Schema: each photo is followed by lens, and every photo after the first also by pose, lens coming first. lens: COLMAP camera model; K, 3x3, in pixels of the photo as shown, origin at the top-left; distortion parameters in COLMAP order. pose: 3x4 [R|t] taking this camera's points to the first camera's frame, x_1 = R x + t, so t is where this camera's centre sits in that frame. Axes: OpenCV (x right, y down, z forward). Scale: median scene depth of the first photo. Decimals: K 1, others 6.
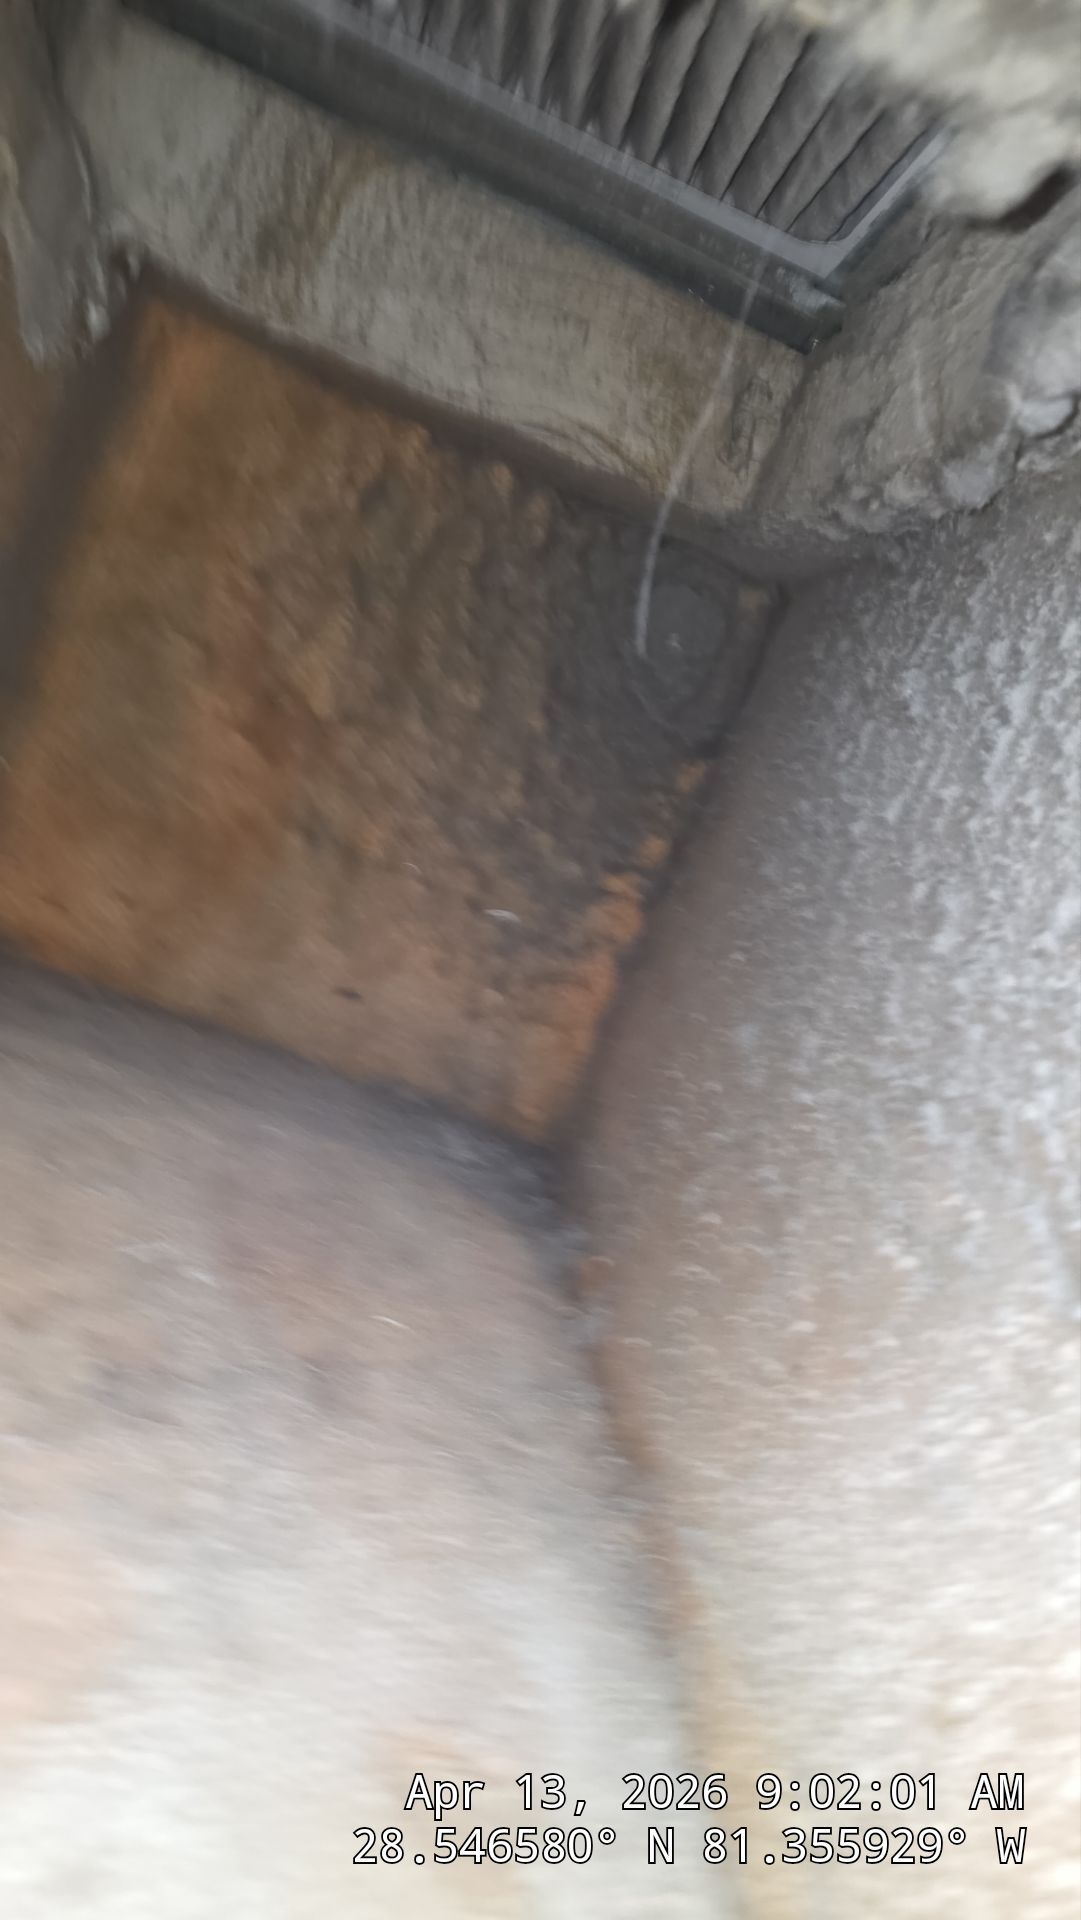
lens RADIAL K [[1378.6, 0, 550.2], [0, 1378.6, 1002.2], [0, 0, 1]] dist [0.040906, -0.003072]
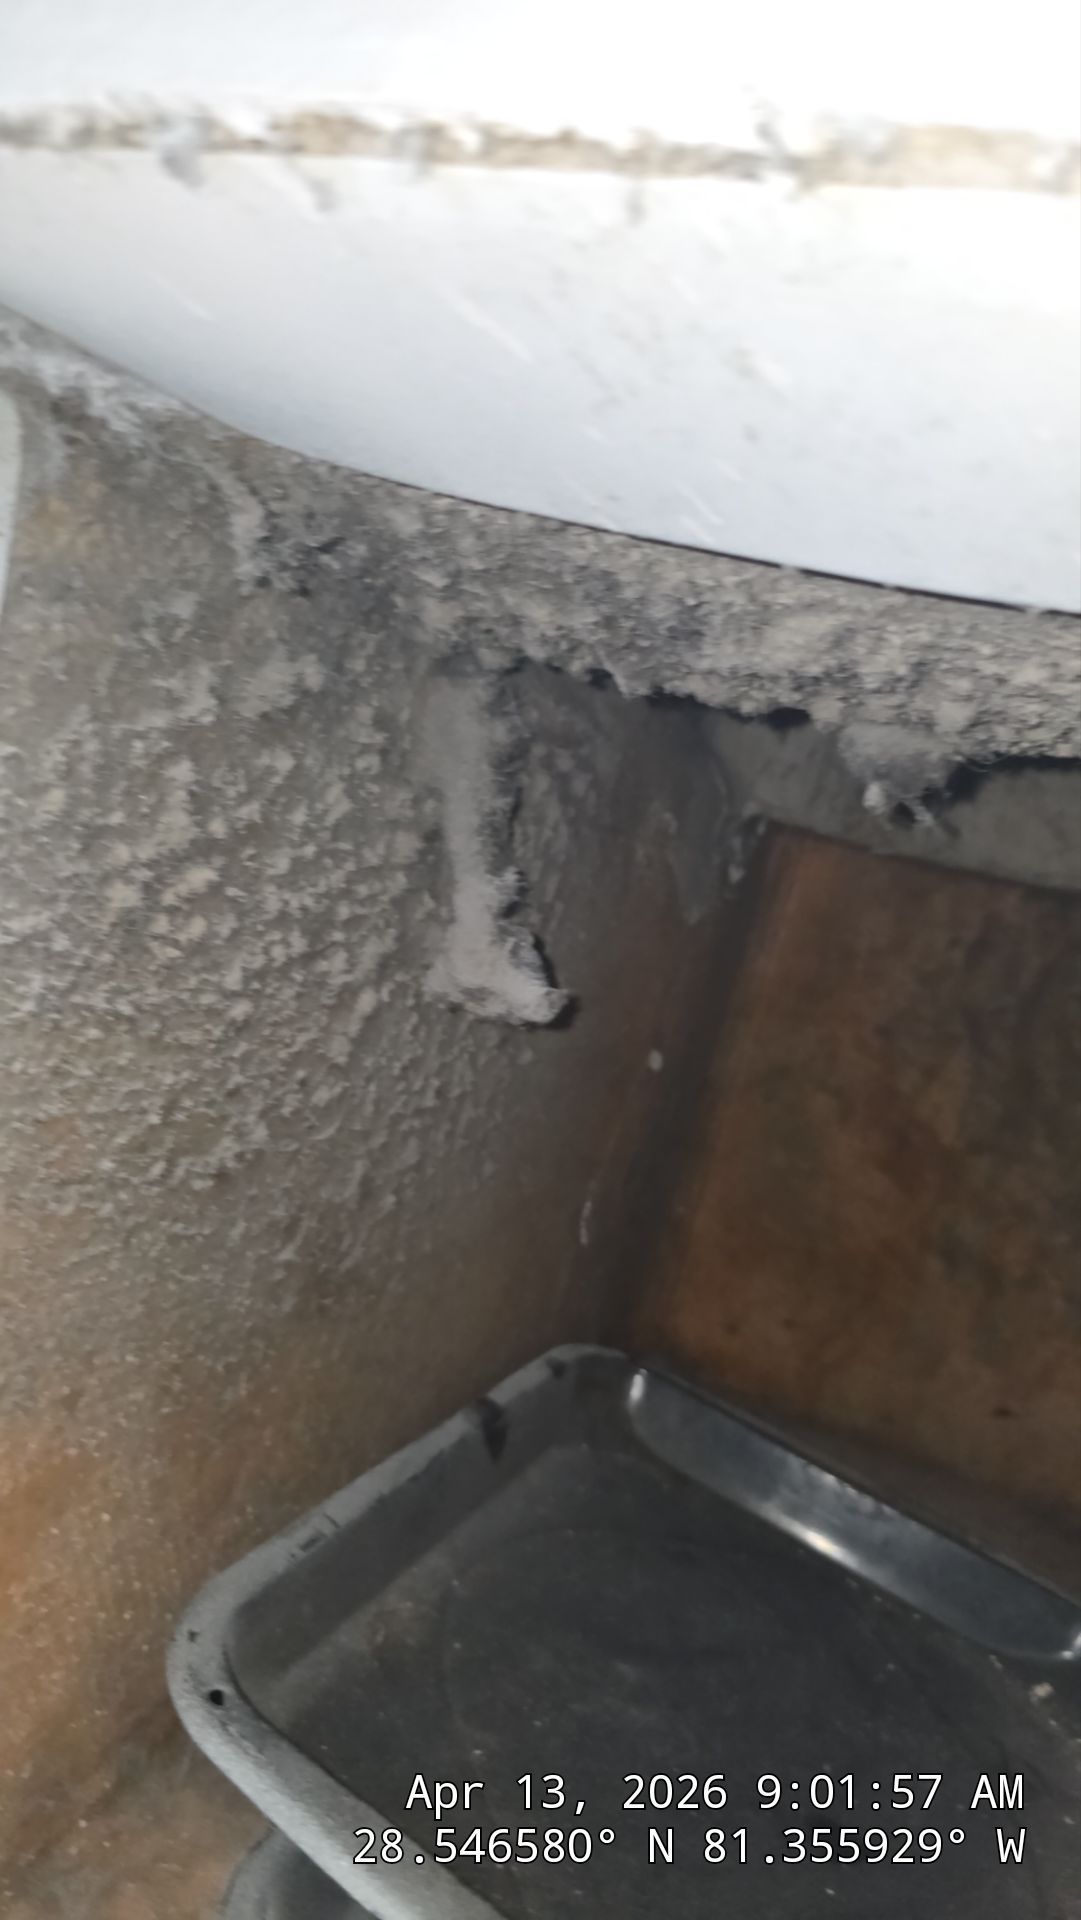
lens RADIAL K [[1373.3, 0, 531.9], [0, 1373.3, 977.2], [0, 0, 1]] dist [0.043040, -0.091743]
pose [[0.887678, -0.132711, -0.440925, 0.053955], [0.015996, 0.965876, -0.258510, -0.086526], [0.460186, 0.222421, 0.859510, -0.152022]]
